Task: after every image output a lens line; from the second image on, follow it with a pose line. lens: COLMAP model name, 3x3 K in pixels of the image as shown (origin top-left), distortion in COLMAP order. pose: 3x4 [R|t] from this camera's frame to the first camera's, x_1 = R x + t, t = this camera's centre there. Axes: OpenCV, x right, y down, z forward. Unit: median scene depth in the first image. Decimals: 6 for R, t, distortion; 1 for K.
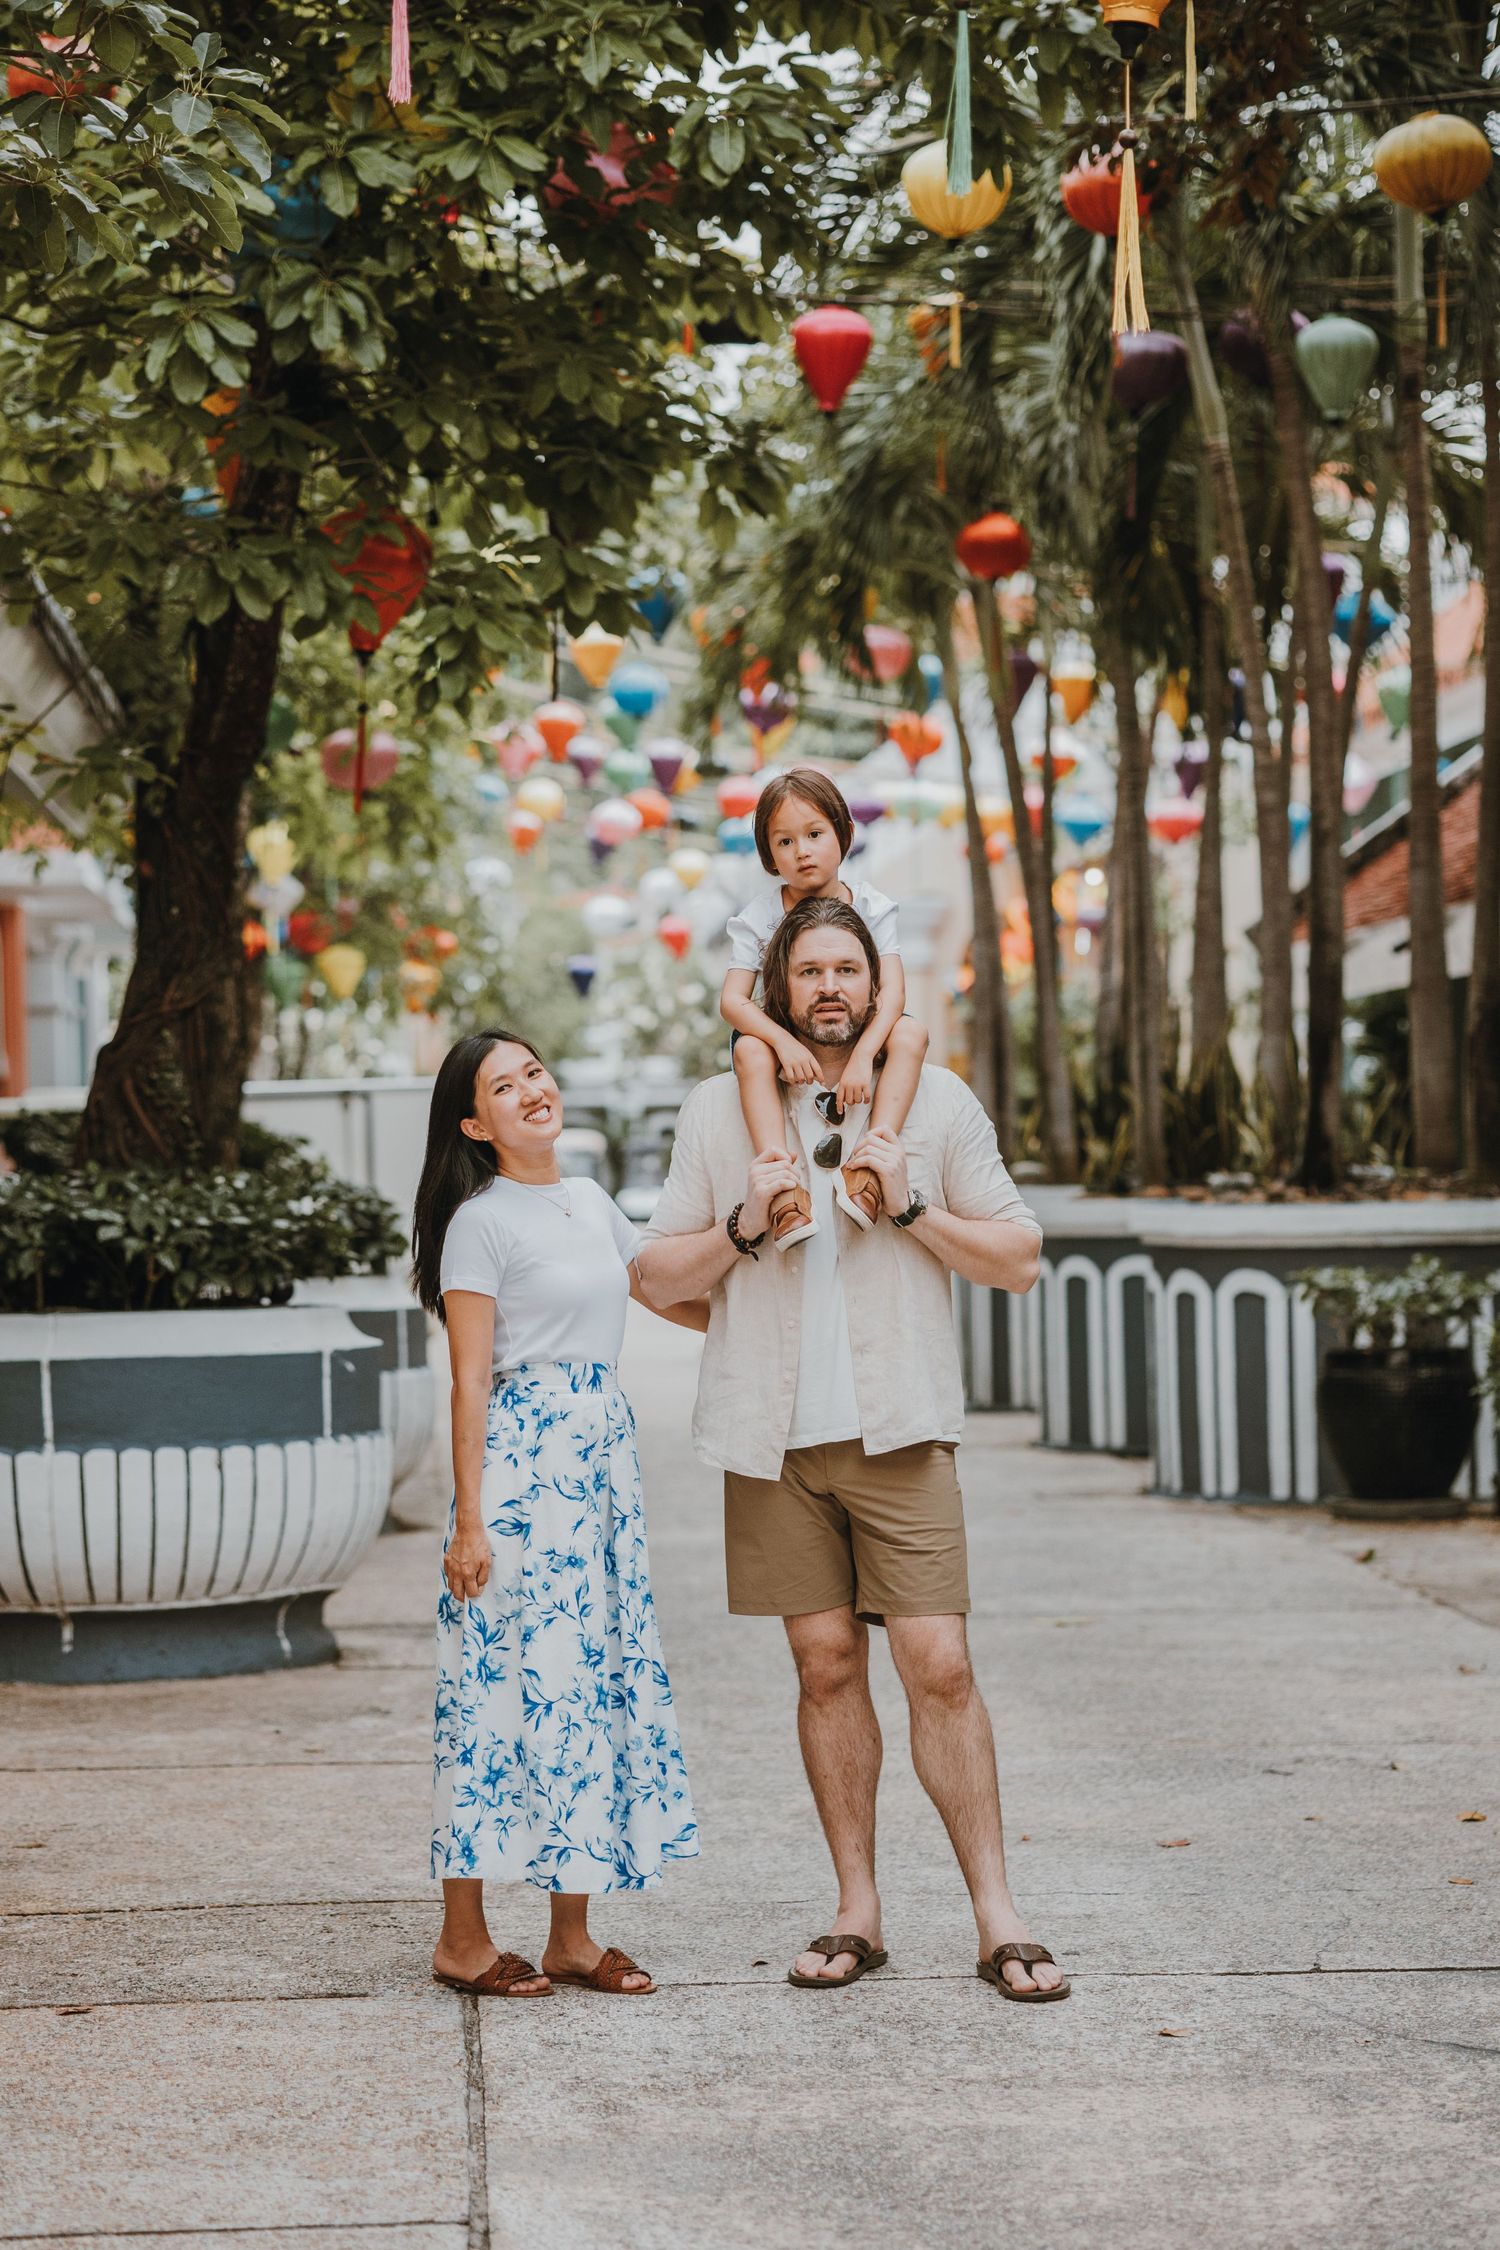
lens RADIAL K [[5316.0, 0, 750.0], [0, 5316.0, 1125.0], [0, 0, 1]] dist [0.105955, 0.186430]
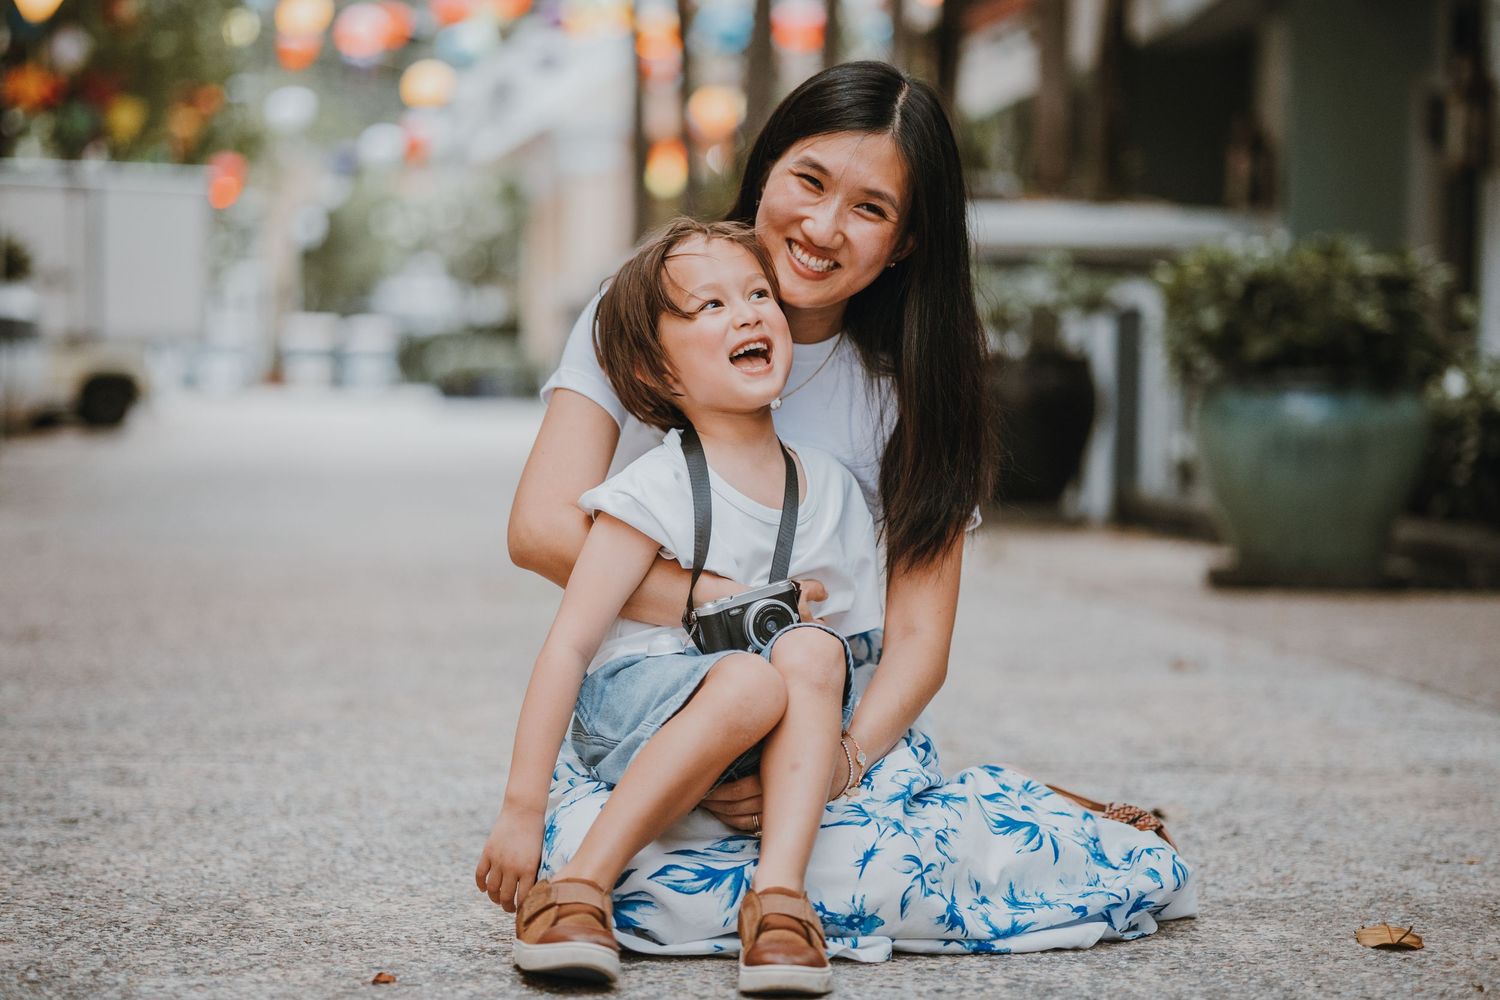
lens RADIAL K [[3746.0, 0, 750.0], [0, 3746.0, 500.0], [0, 0, 1]] dist [0.003761, -0.130685]
pose [[0.996980, 0.031715, 0.070885, 0.027463], [-0.035047, 0.998314, 0.046262, 0.038029], [-0.069298, -0.048607, 0.996411, 0.328134]]
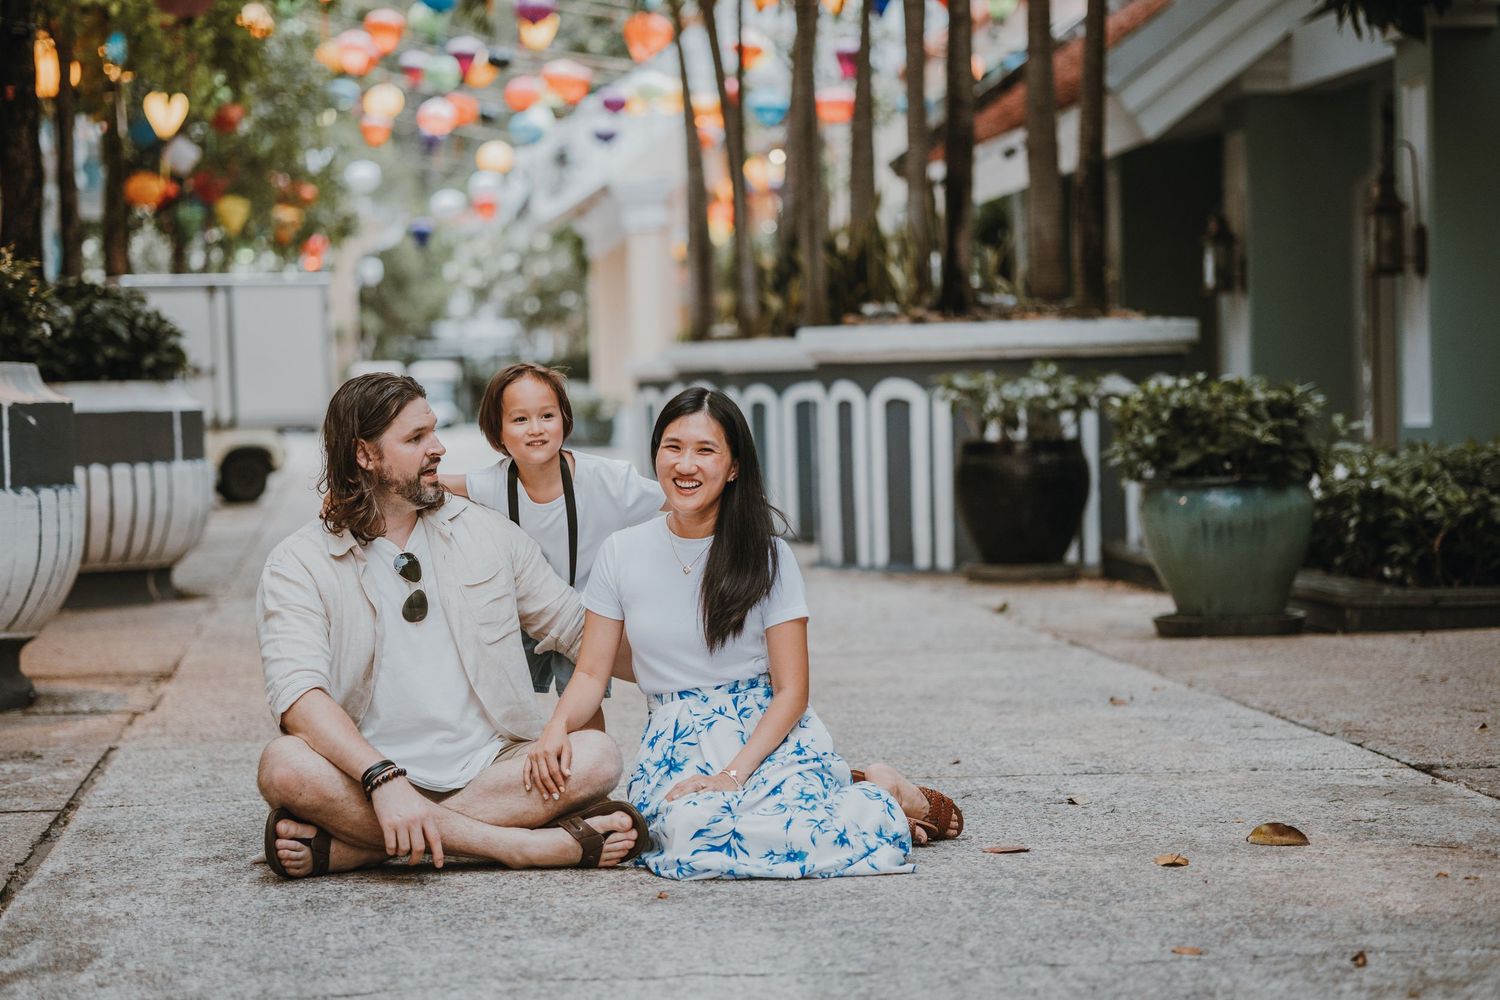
lens RADIAL K [[3544.0, 0, 750.0], [0, 3544.0, 500.0], [0, 0, 1]] dist [0.105955, 0.186430]
pose [[0.998444, -0.008425, 0.055119, 0.016126], [0.006170, 0.999142, 0.040964, 0.021762], [-0.055417, -0.040560, 0.997639, 0.200312]]
